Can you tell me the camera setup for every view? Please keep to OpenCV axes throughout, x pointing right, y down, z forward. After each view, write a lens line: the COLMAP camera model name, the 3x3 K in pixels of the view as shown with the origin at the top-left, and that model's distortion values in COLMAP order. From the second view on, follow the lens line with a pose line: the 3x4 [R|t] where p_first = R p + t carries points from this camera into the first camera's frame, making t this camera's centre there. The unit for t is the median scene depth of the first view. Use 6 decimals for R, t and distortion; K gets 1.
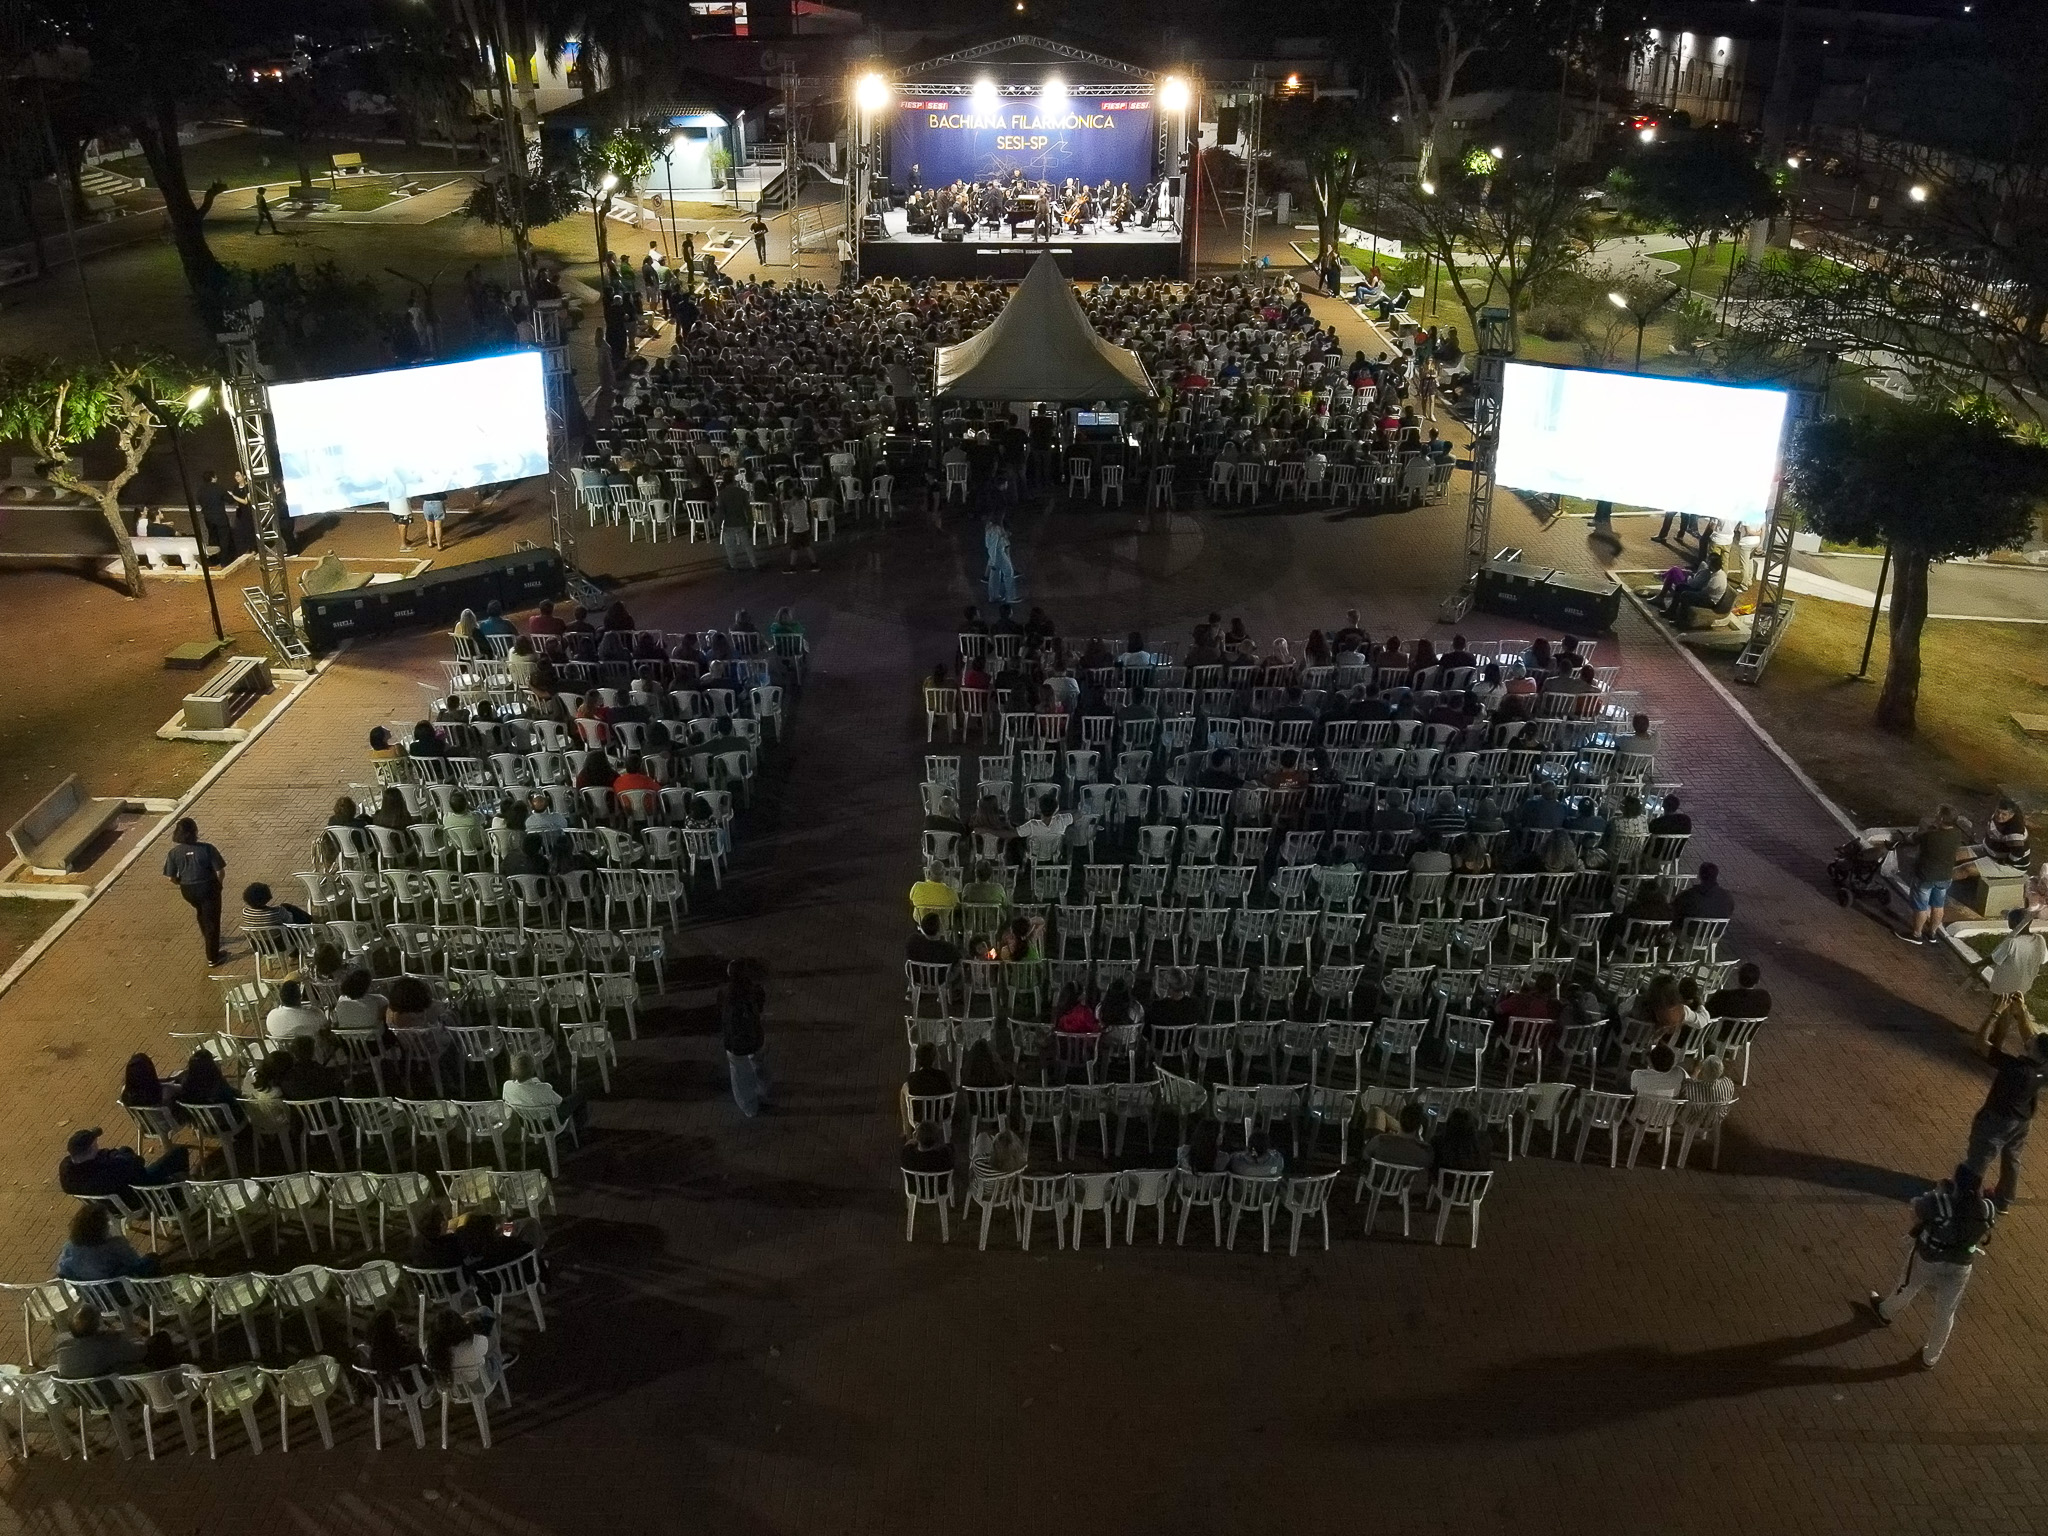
lens RADIAL K [[1620.7, 0, 1001.0], [0, 1620.7, 588.5], [0, 0, 1]] dist [0.020913, -0.007058]
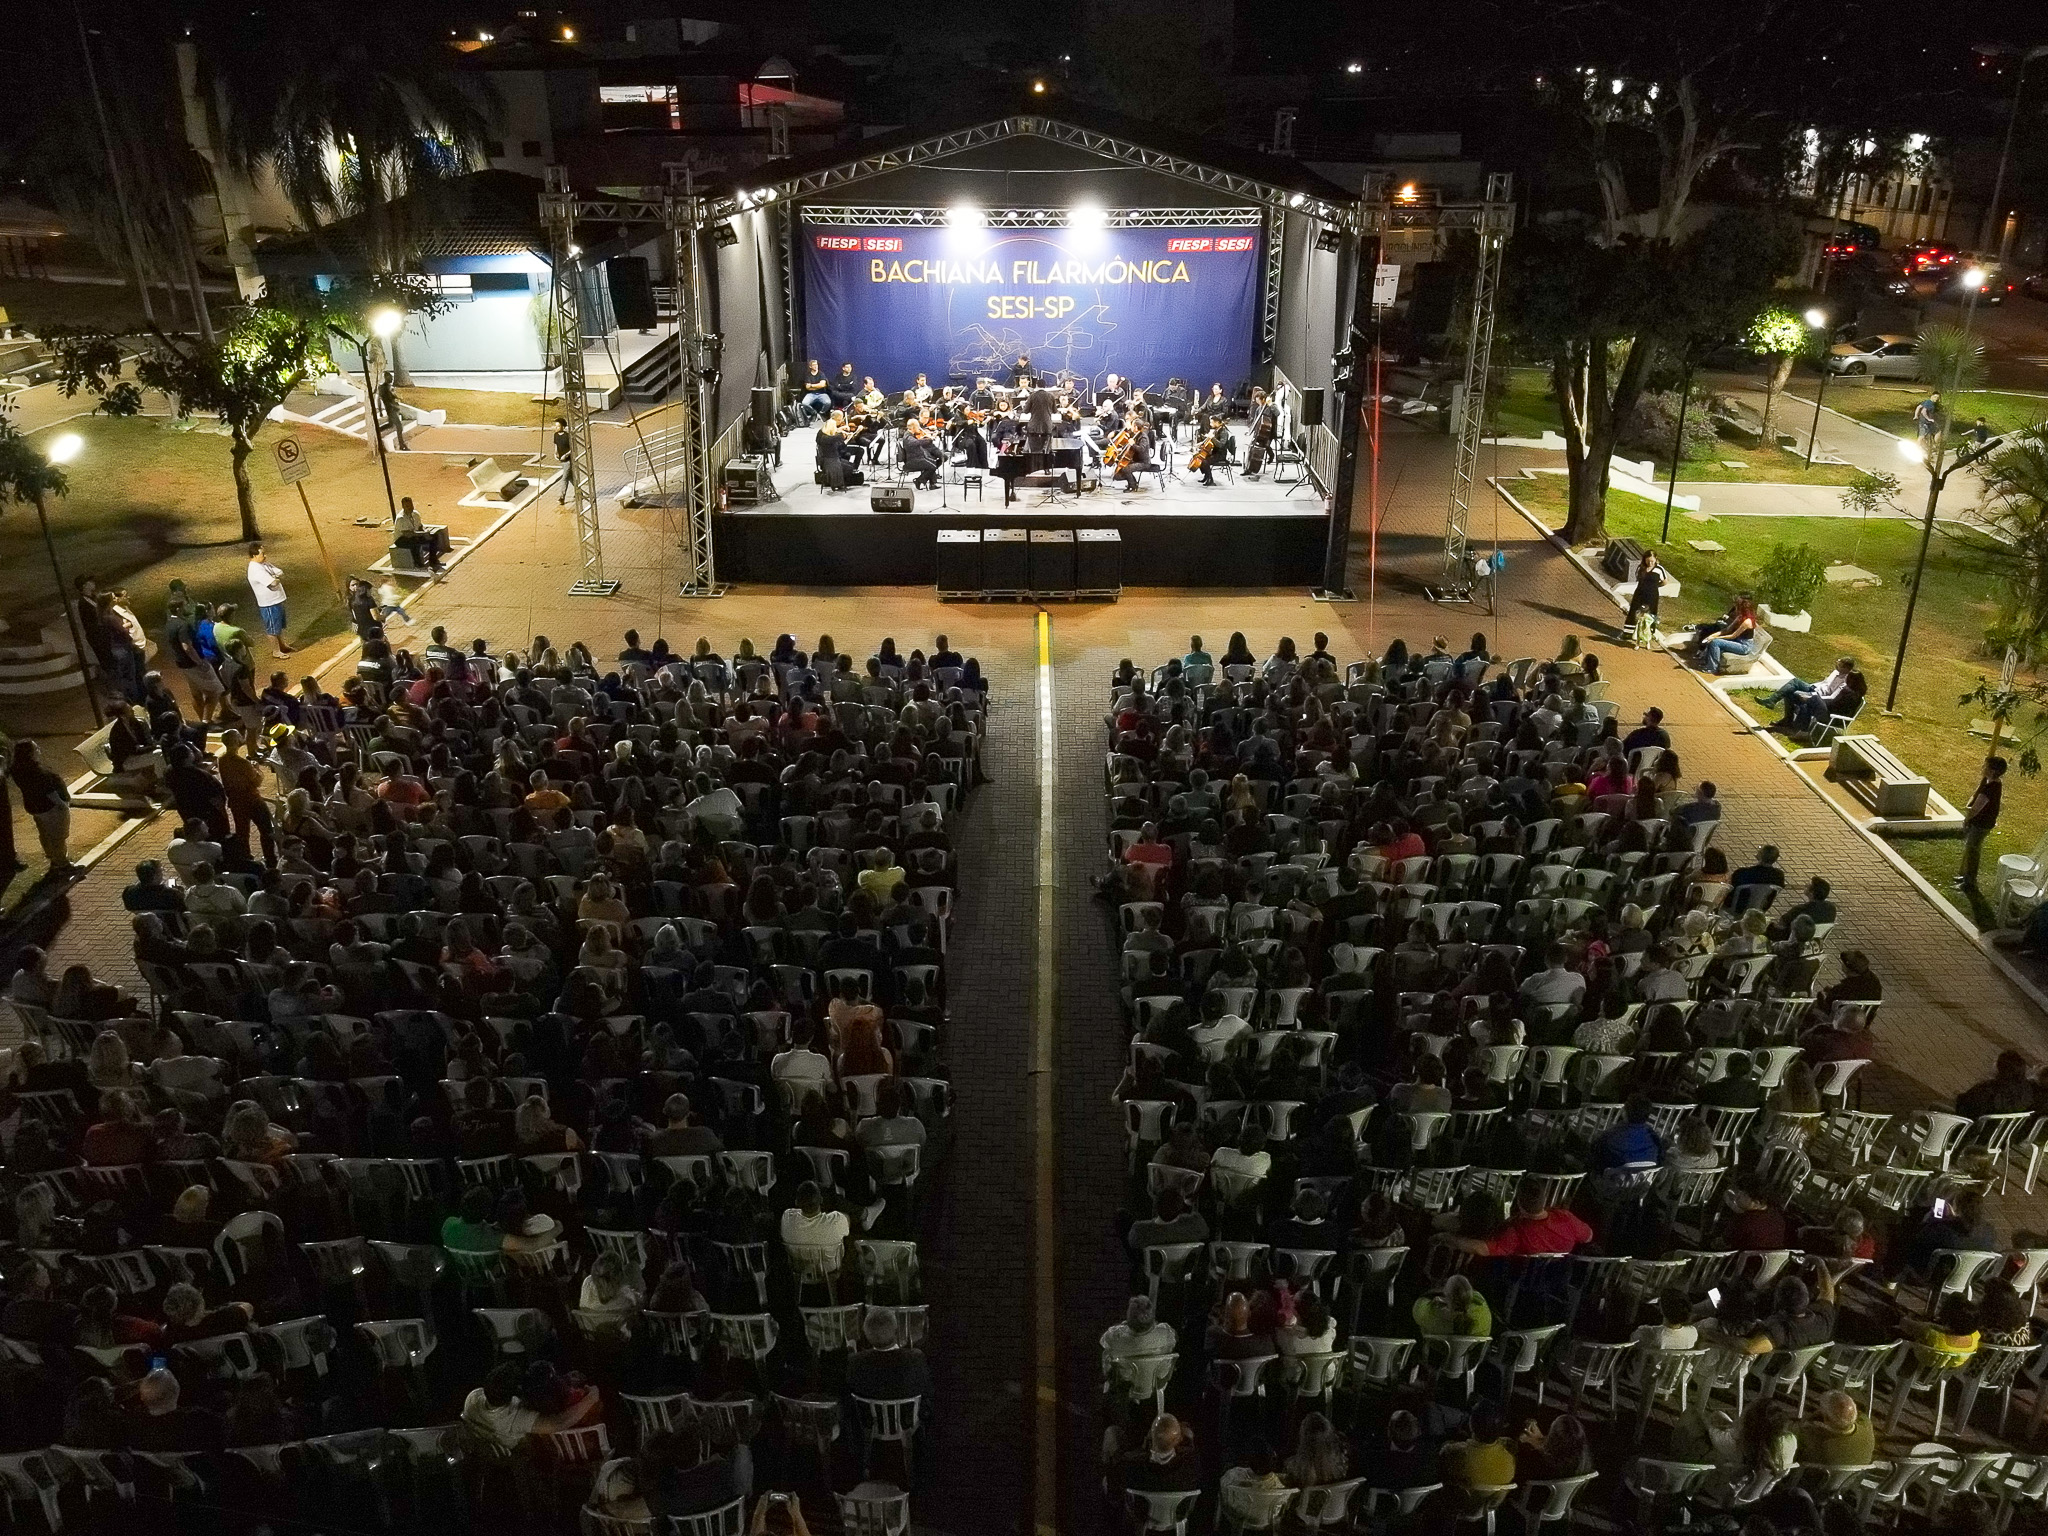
lens RADIAL K [[1595.2, 0, 1018.5], [0, 1595.2, 683.3], [0, 0, 1]] dist [0.011694, 0.005366]
pose [[0.999968, 0.003213, -0.007362, 0.033910], [-0.003189, 0.999989, 0.003331, -0.359734], [0.007373, -0.003307, 0.999967, 1.083167]]
